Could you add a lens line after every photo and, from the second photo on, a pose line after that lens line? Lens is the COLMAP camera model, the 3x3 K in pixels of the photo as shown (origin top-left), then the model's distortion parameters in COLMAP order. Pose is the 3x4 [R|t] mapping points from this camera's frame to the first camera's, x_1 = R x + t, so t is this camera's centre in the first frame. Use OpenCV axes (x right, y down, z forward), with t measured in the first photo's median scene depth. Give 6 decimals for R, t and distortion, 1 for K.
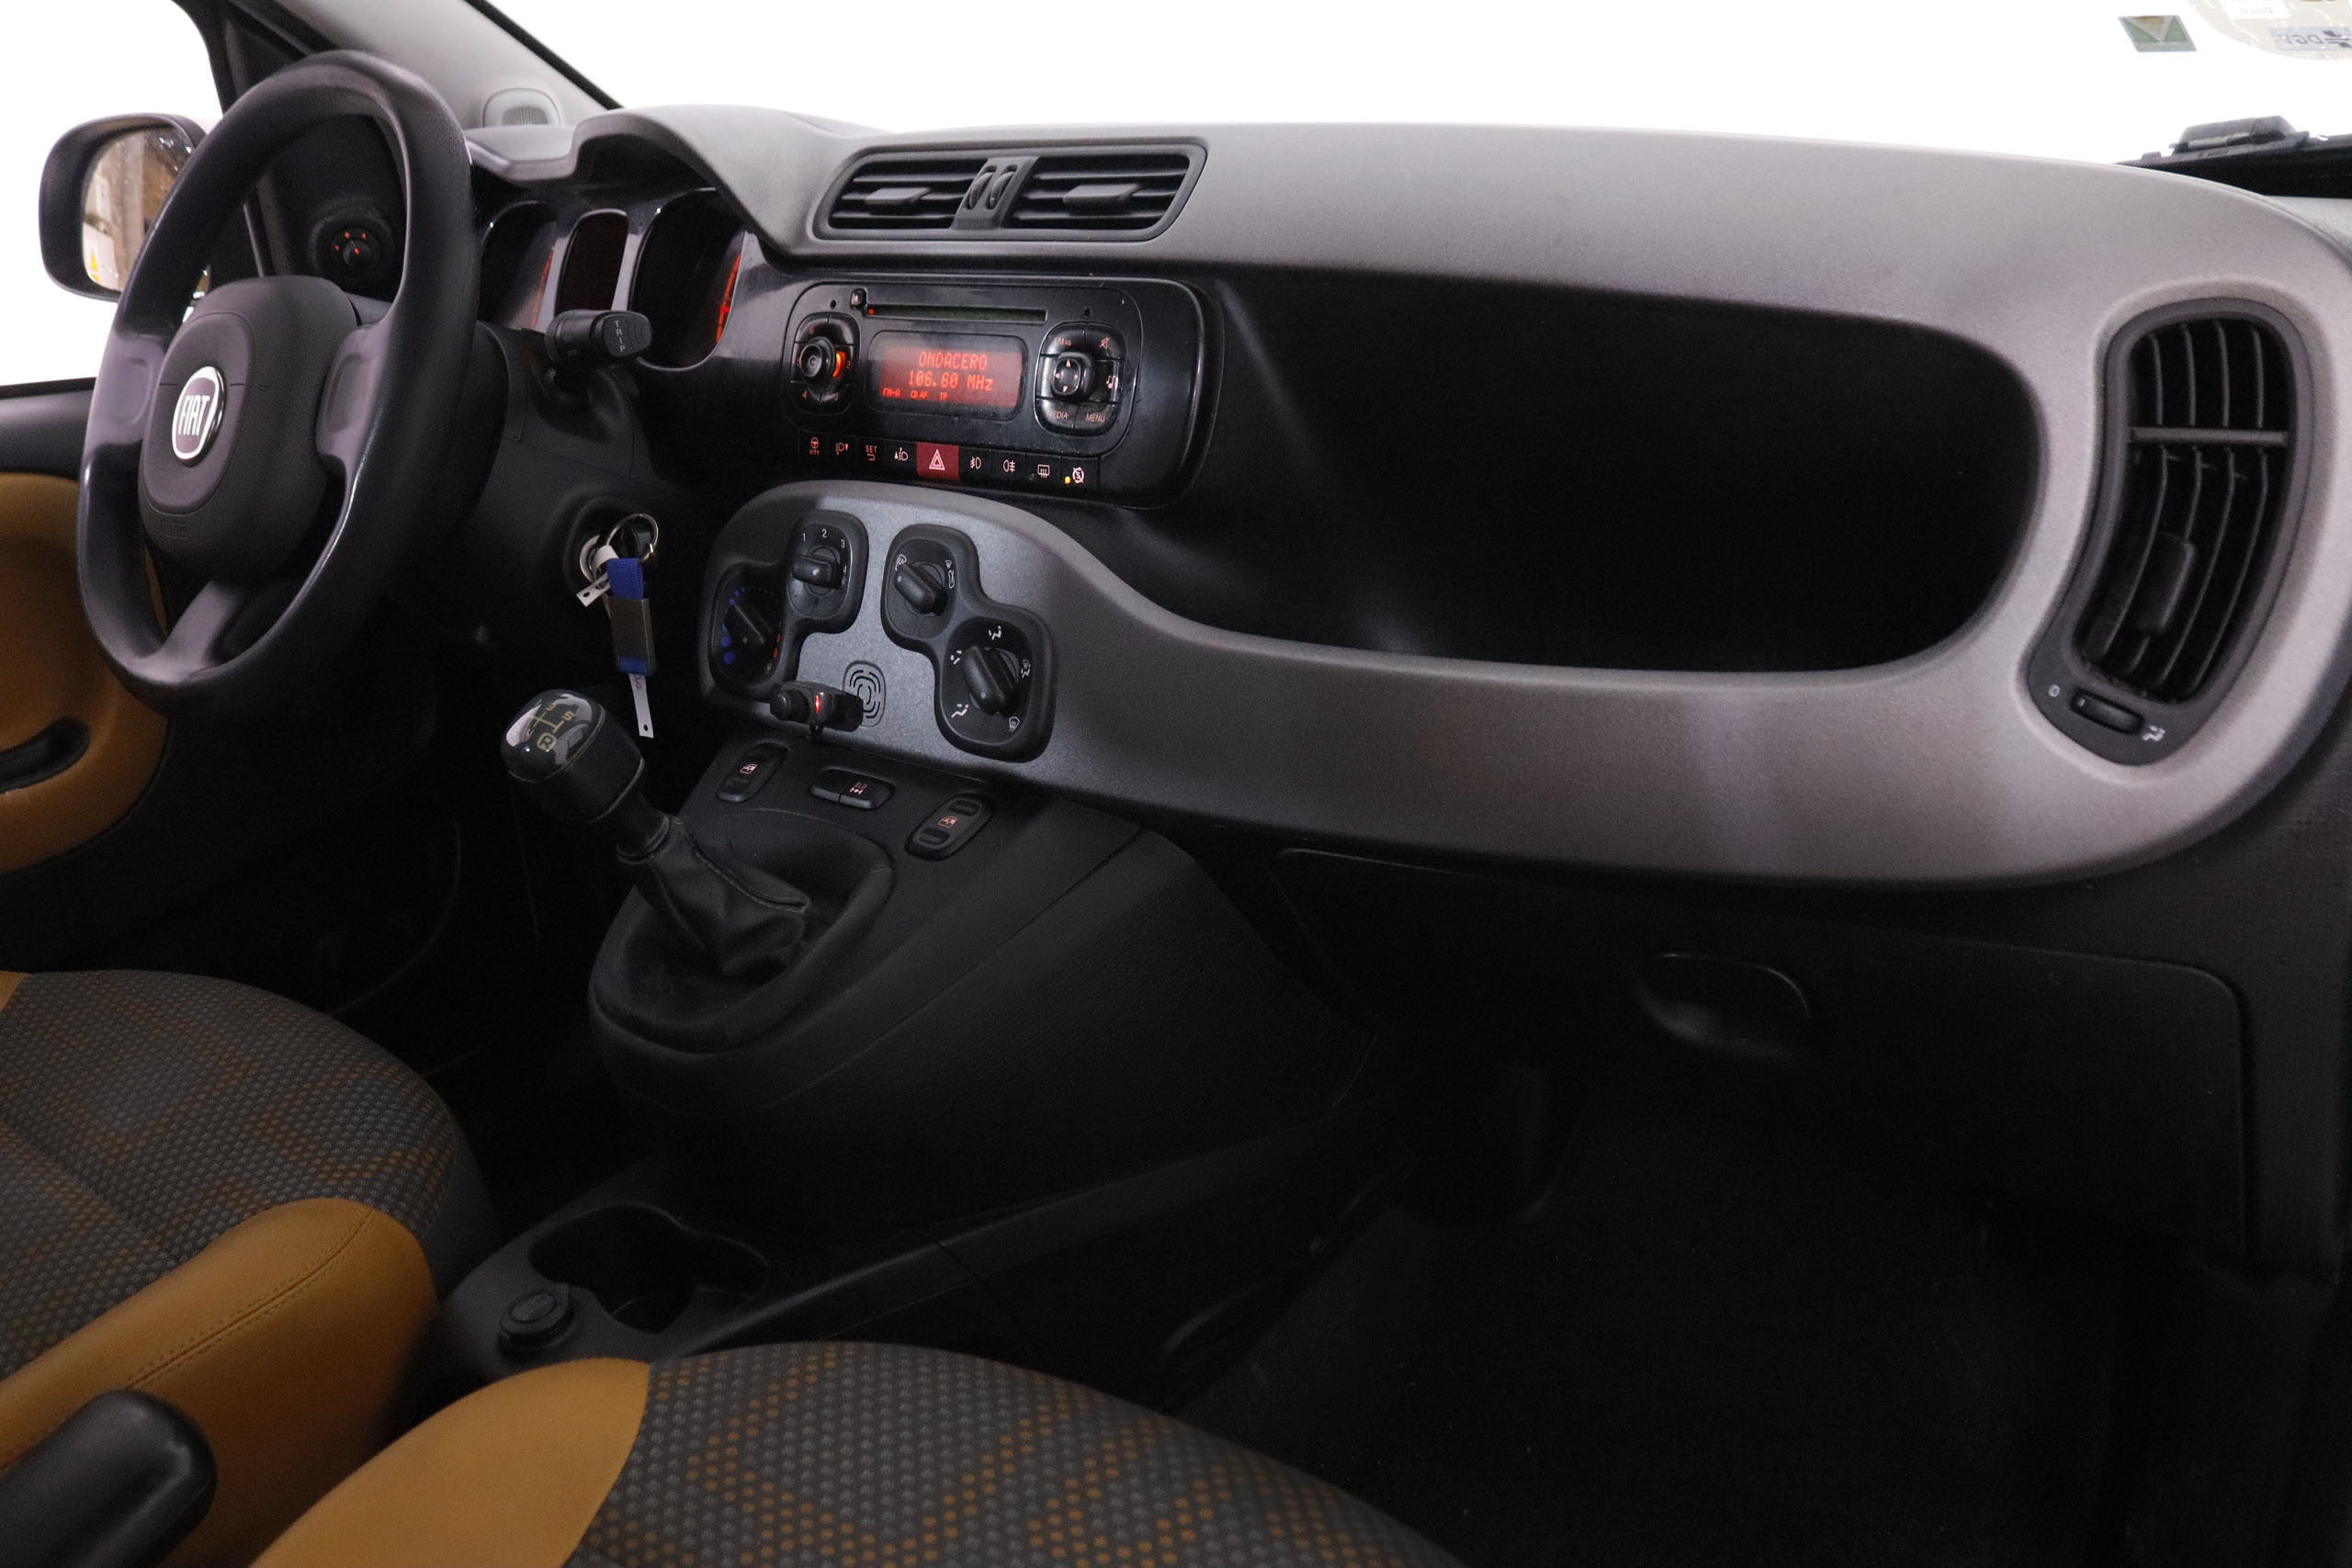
lens RADIAL K [[1837.6, 0, 1176.0], [0, 1837.6, 784.0], [0, 0, 1]] dist [-0.082705, 0.000374]
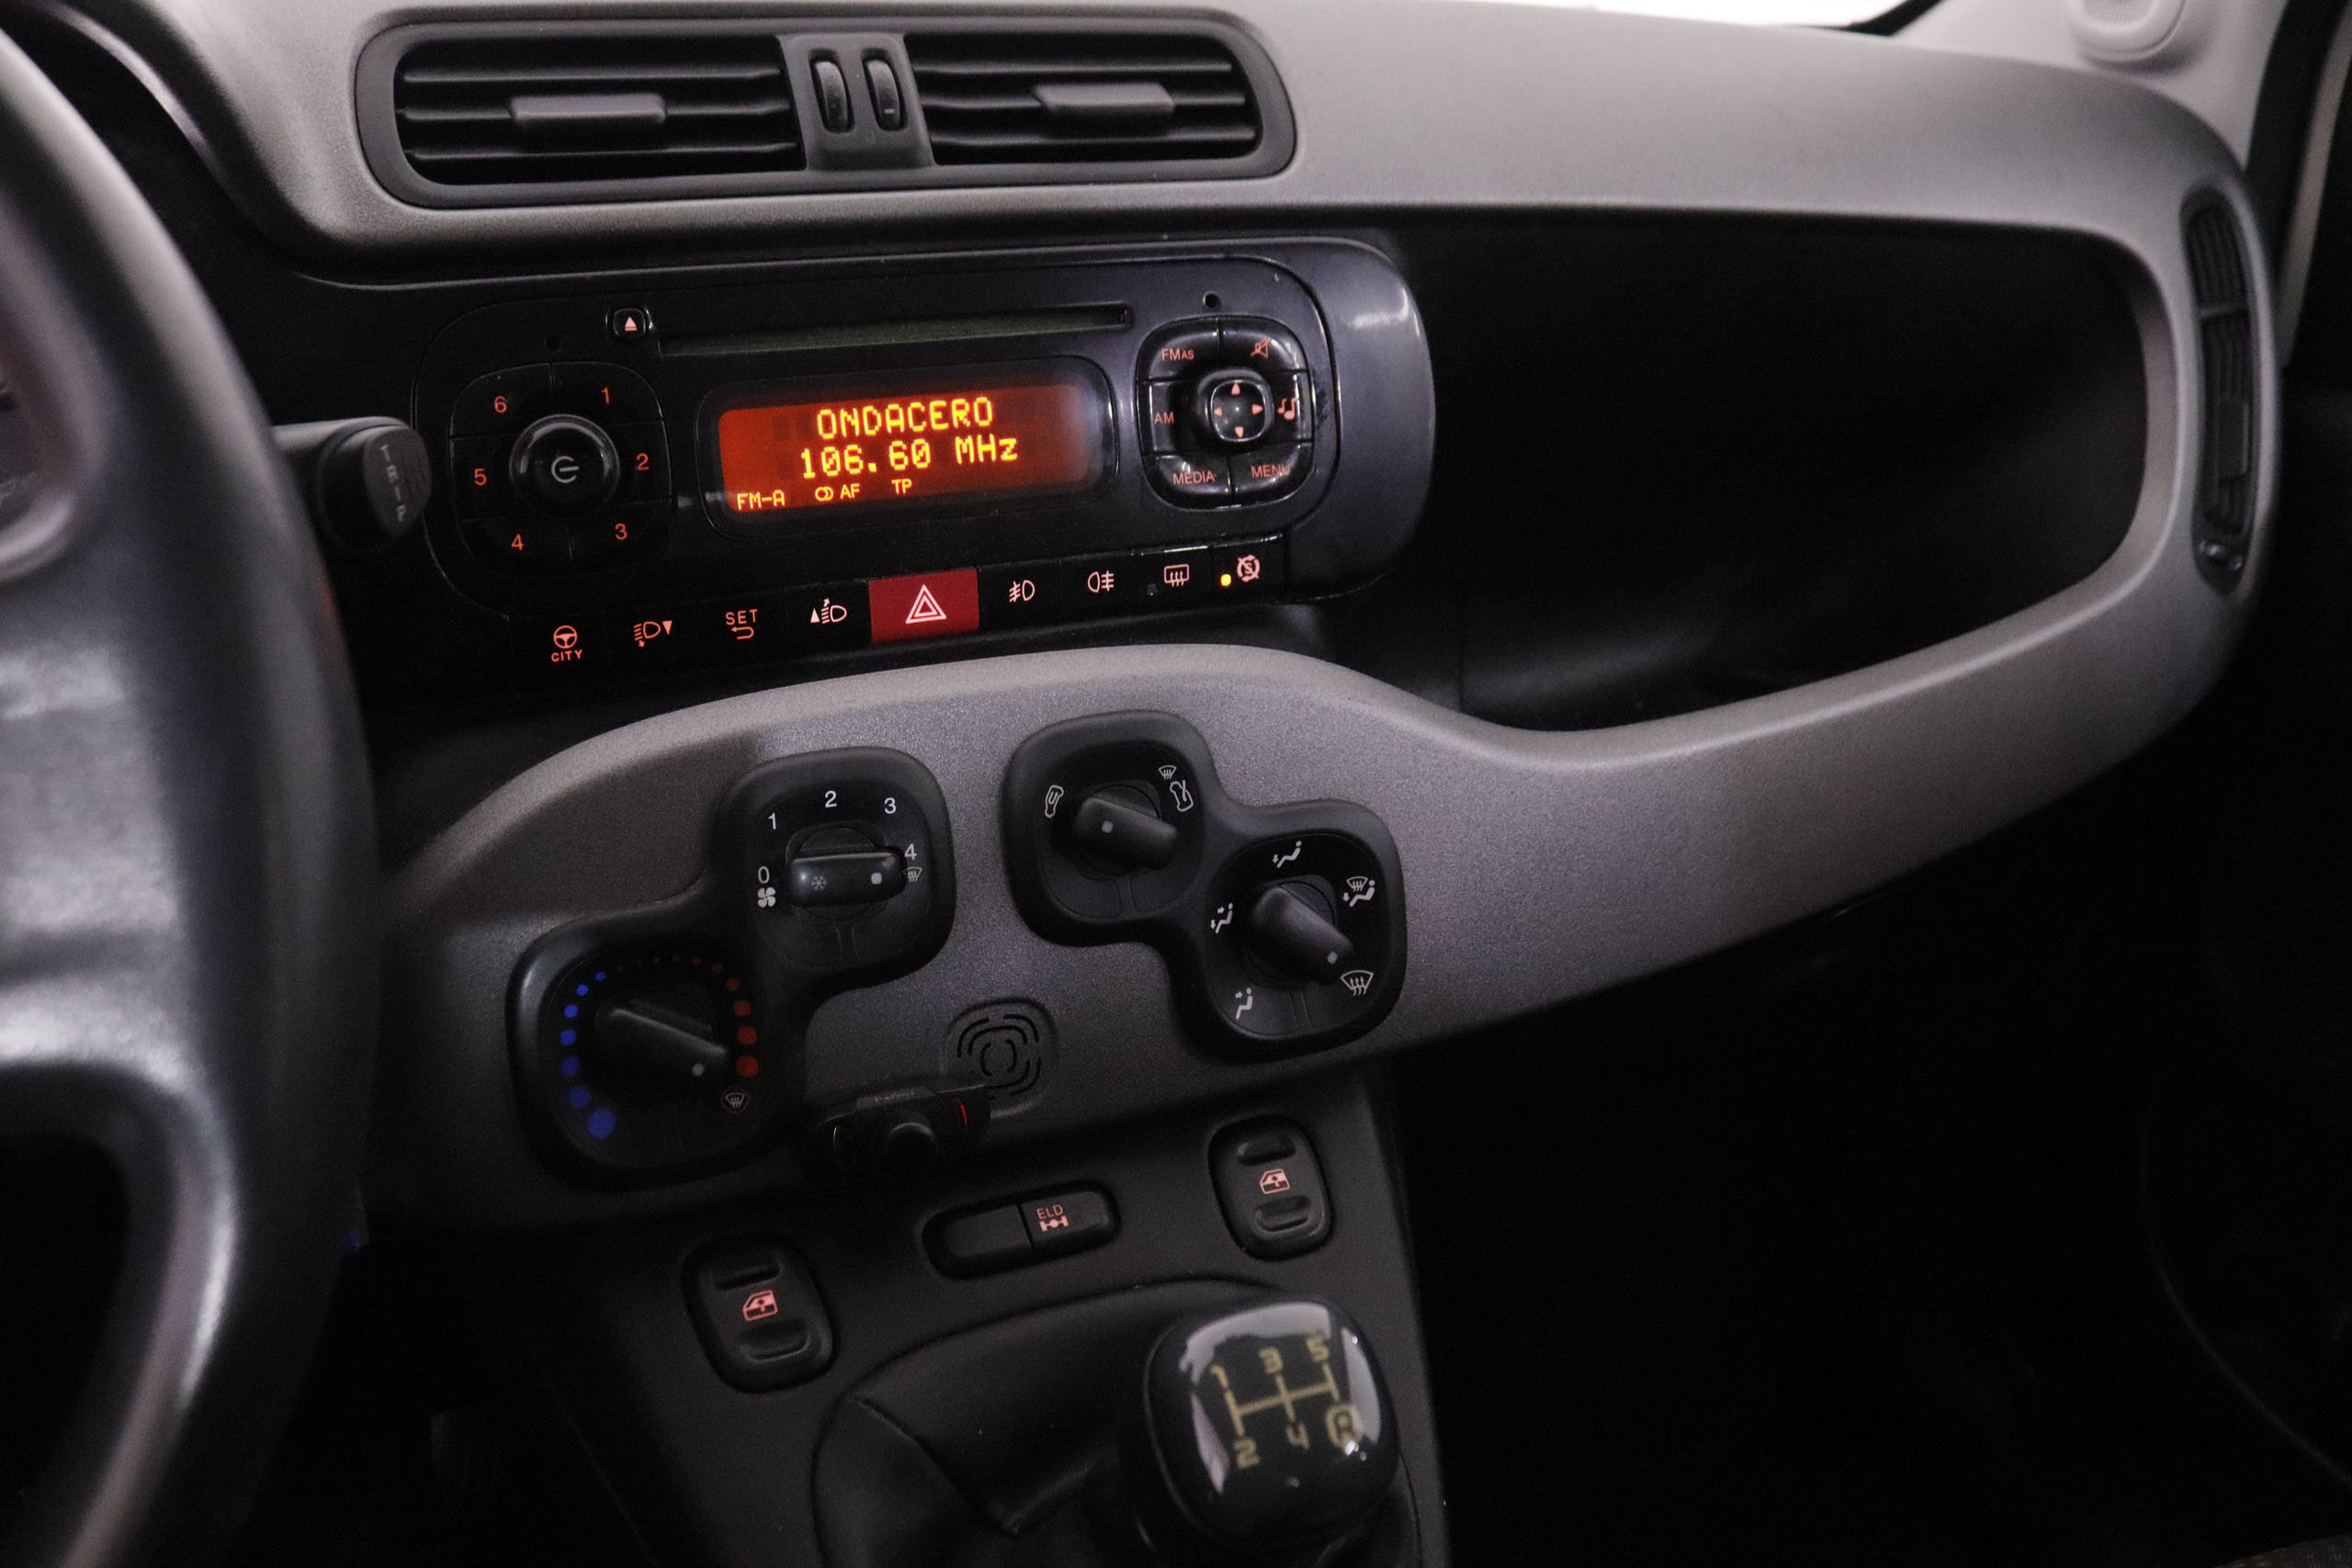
lens RADIAL K [[1837.6, 0, 1176.0], [0, 1837.6, 784.0], [0, 0, 1]] dist [-0.082705, 0.000374]
pose [[0.497864, -0.302749, 0.812696, -0.546812], [0.273465, 0.944086, 0.184168, -0.206463], [-0.823012, 0.130554, 0.552818, 0.651286]]
